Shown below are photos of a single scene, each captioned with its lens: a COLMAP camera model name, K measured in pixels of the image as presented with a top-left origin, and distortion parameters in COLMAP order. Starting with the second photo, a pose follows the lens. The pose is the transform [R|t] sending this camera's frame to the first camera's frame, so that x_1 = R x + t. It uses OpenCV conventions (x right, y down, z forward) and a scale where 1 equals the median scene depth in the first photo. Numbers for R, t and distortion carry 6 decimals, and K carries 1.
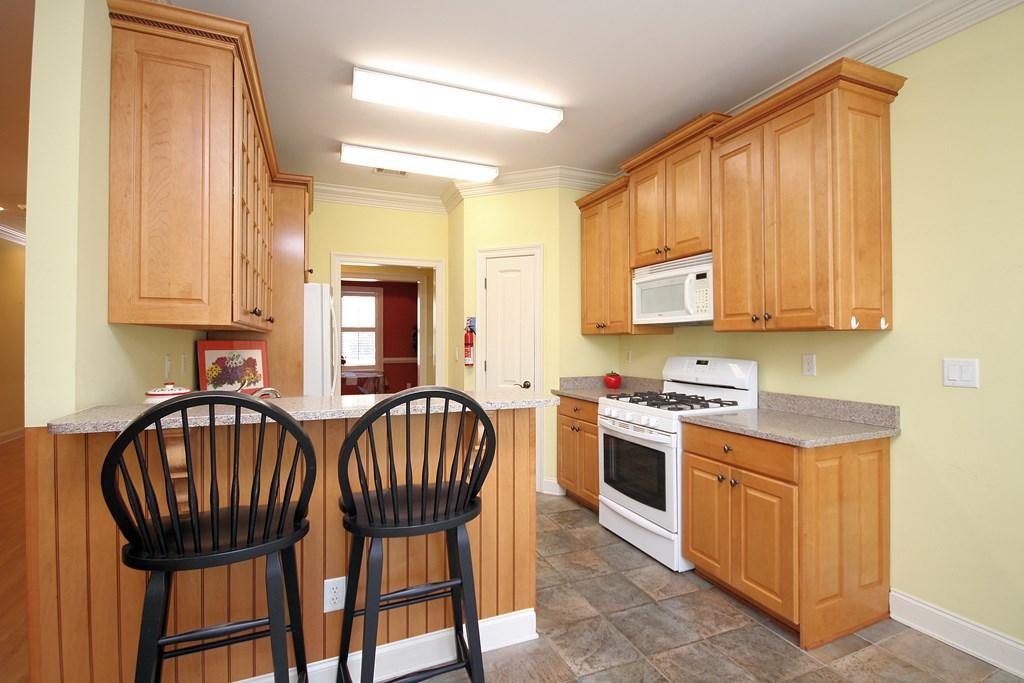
lens RADIAL K [[473.5, 0, 515.1], [0, 473.5, 340.3], [0, 0, 1]] dist [0.005745, -0.003466]
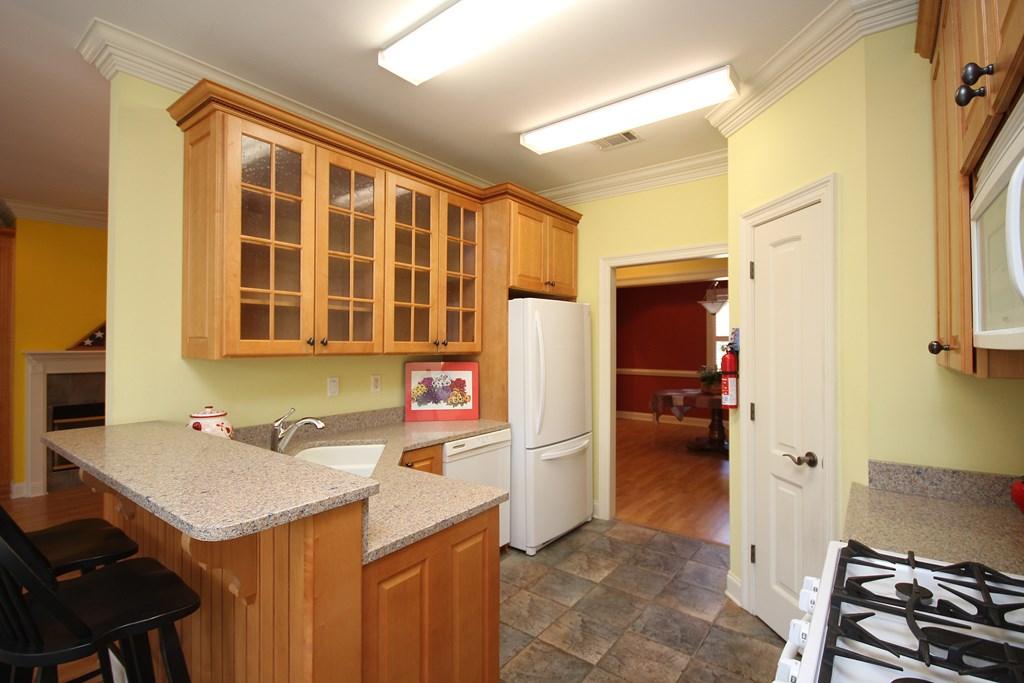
lens RADIAL K [[473.5, 0, 515.8], [0, 473.5, 340.1], [0, 0, 1]] dist [0.005745, -0.003466]
pose [[0.492443, -0.007562, -0.870312, 0.408454], [0.001328, 0.999968, -0.007937, -0.039909], [0.870344, 0.002753, 0.492437, 0.623408]]
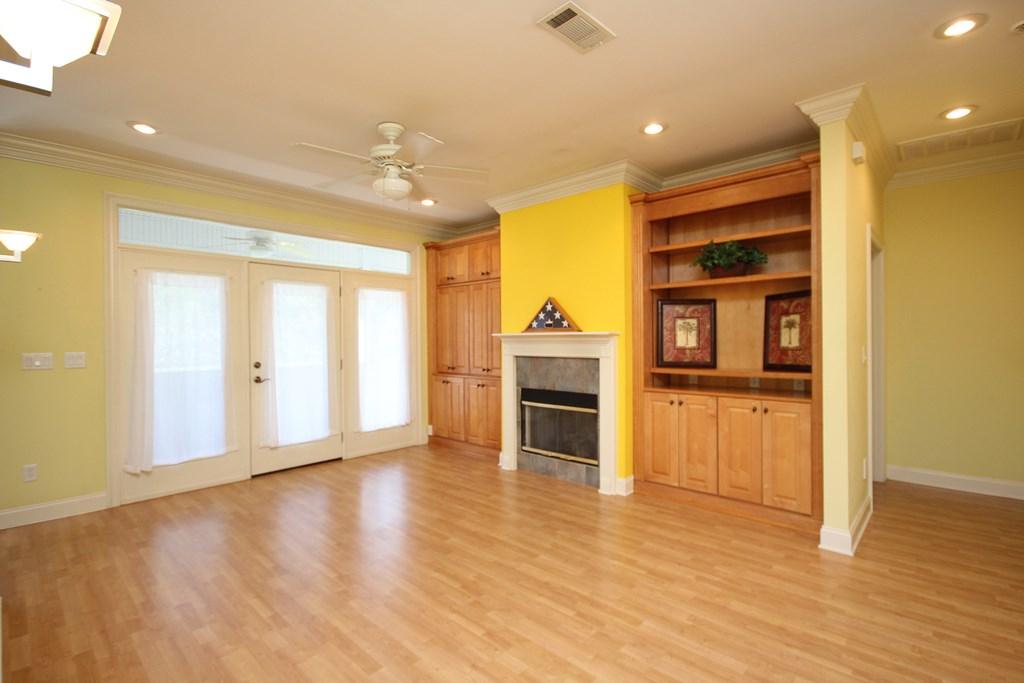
lens RADIAL K [[473.5, 0, 510.2], [0, 473.5, 338.3], [0, 0, 1]] dist [0.005745, -0.003466]
pose [[-0.914292, 0.016840, -0.404704, -0.919901], [0.018058, 0.999837, 0.000809, -0.007289], [0.404652, -0.006568, -0.914447, 1.459570]]
